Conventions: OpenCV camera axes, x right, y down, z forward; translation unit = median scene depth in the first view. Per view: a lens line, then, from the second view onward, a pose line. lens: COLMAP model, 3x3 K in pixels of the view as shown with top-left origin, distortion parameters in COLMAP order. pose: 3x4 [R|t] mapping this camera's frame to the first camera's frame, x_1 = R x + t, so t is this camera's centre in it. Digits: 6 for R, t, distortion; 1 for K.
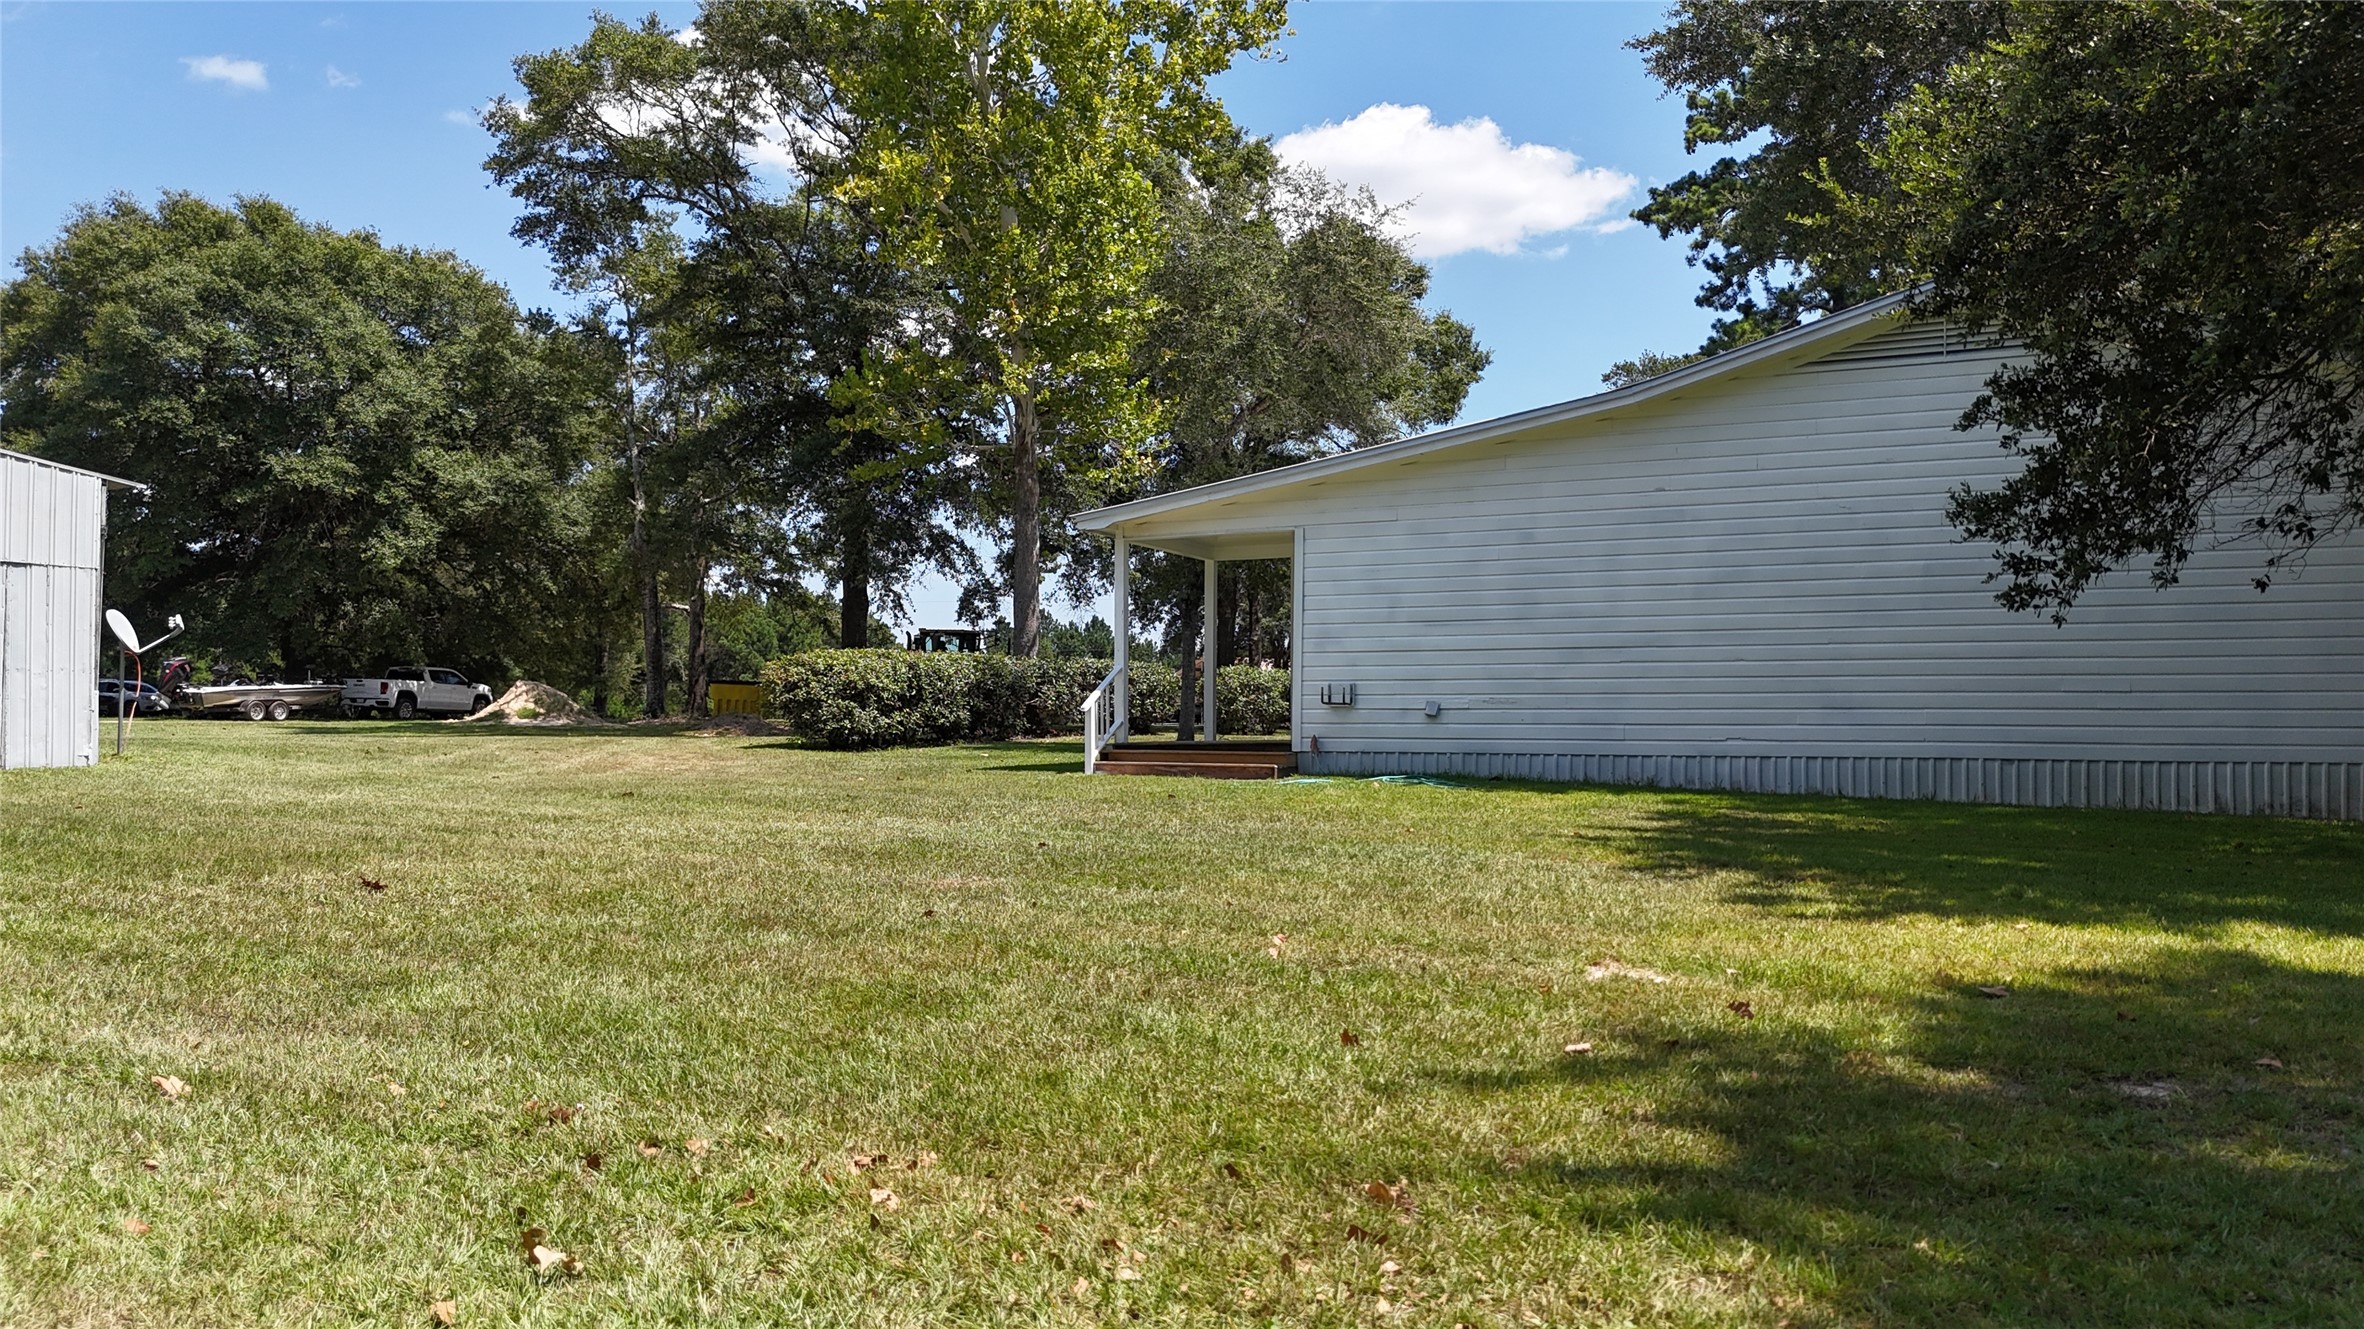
lens RADIAL K [[1742.8, 0, 1182.0], [0, 1742.8, 664.5], [0, 0, 1]] dist [0.058940, -0.044466]
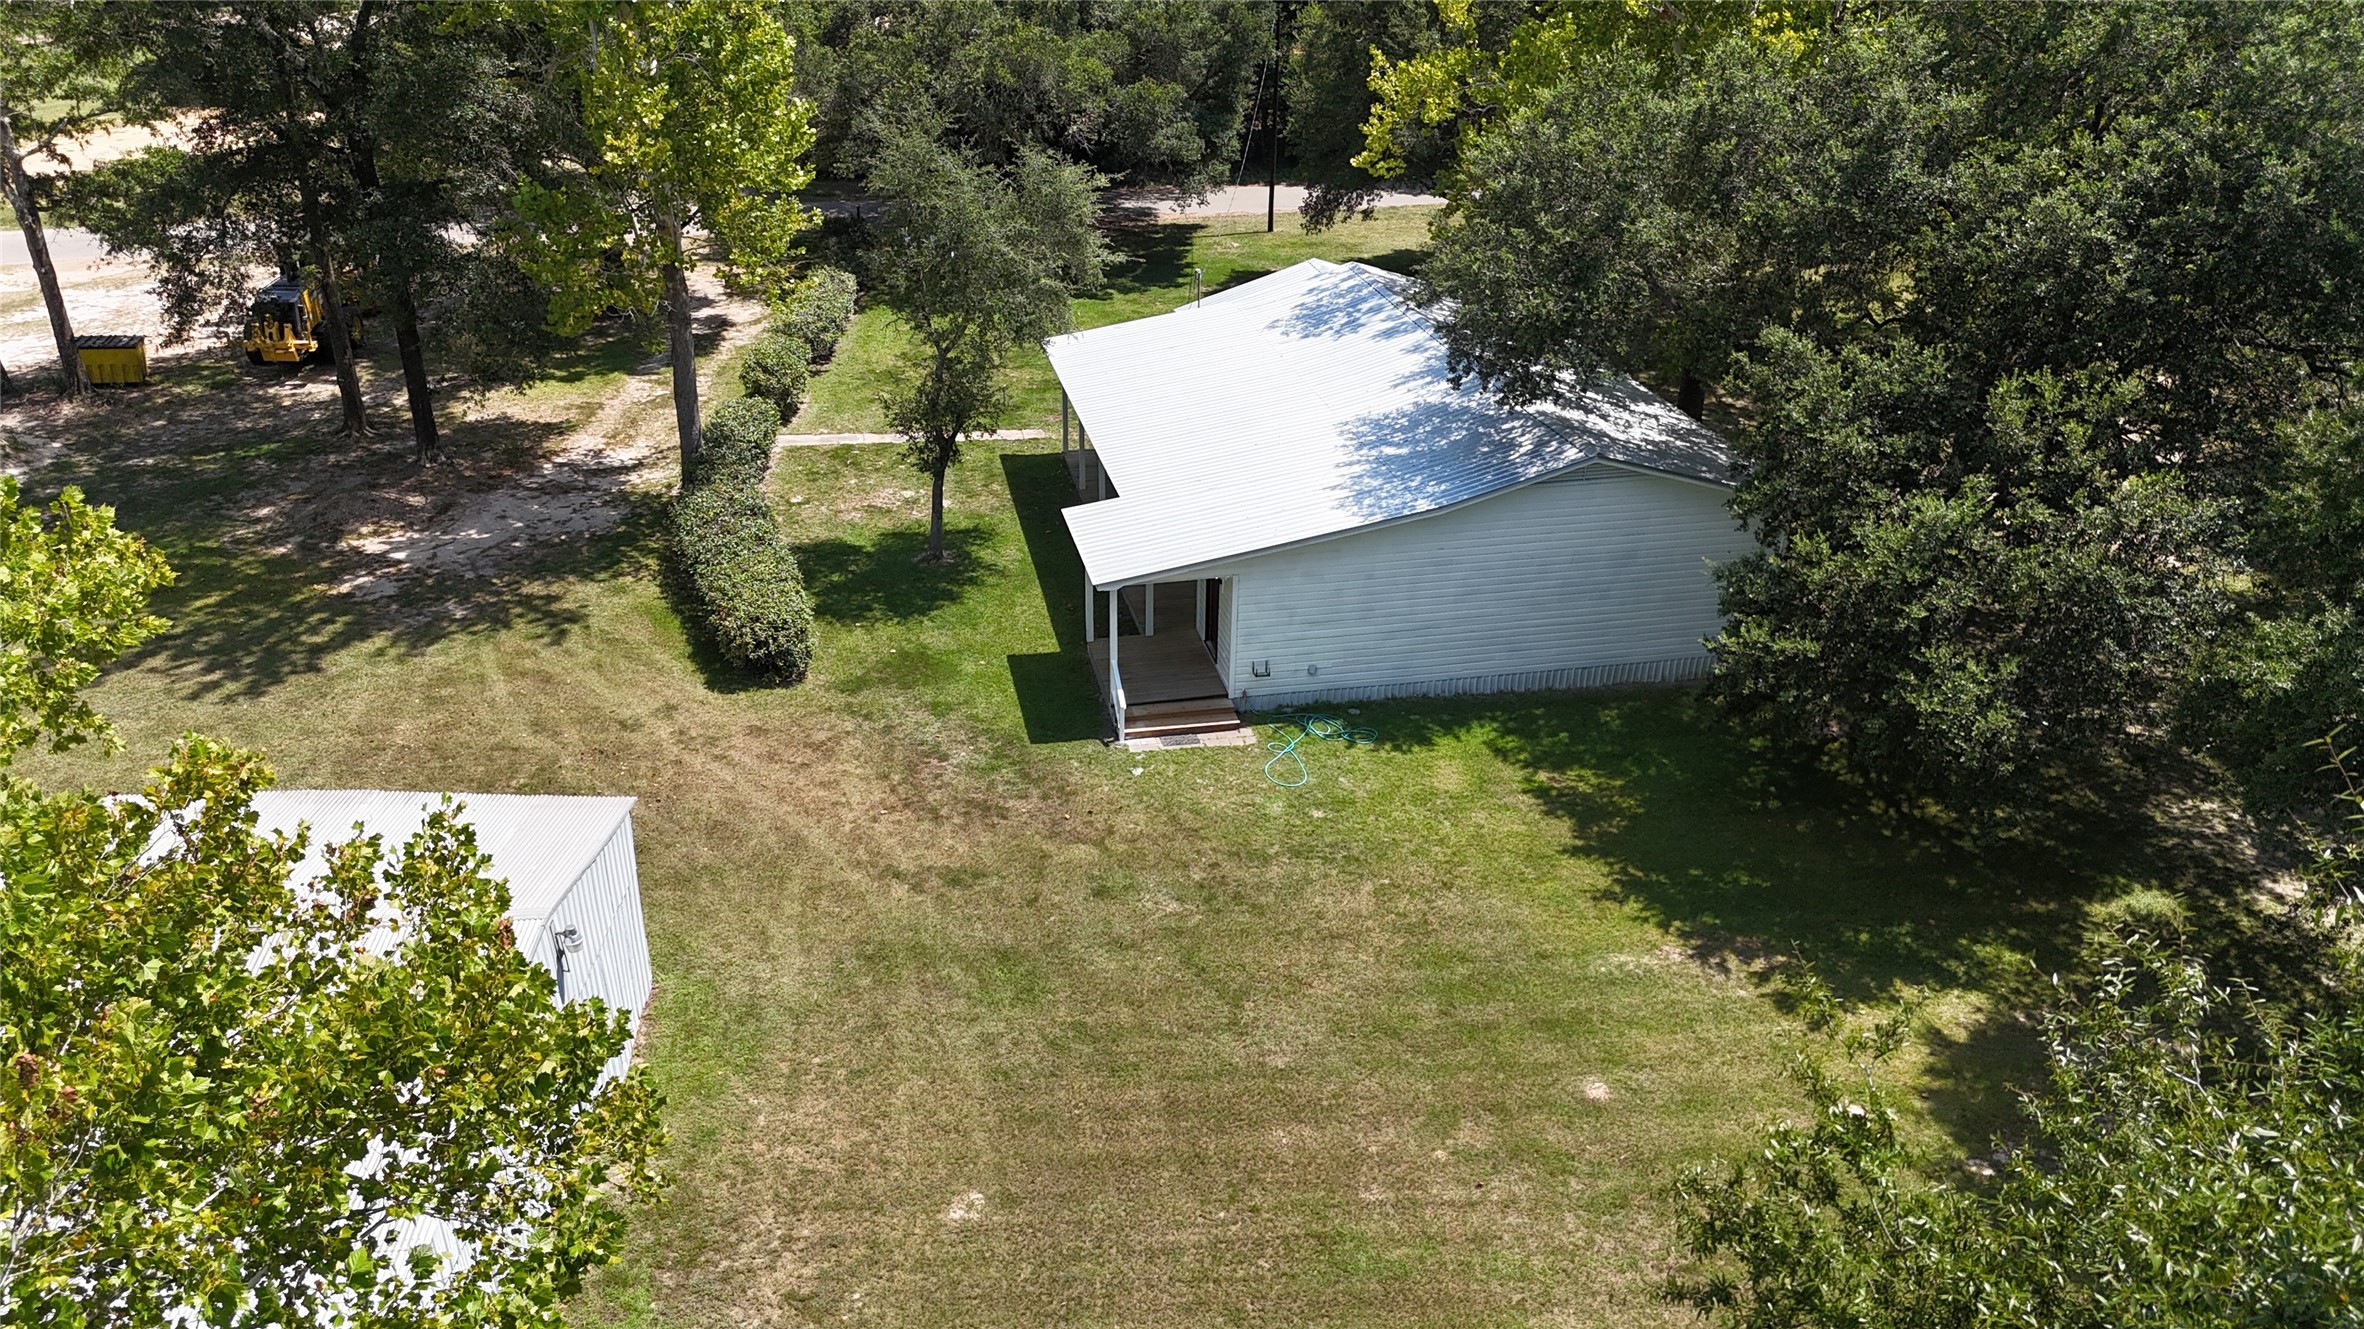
lens RADIAL K [[1742.8, 0, 1182.0], [0, 1742.8, 664.5], [0, 0, 1]] dist [0.058940, -0.044466]
pose [[0.810072, -0.254372, 0.528278, -0.662883], [-0.029497, 0.882169, 0.470008, -0.596917], [-0.585588, -0.396323, 0.707118, -0.120486]]
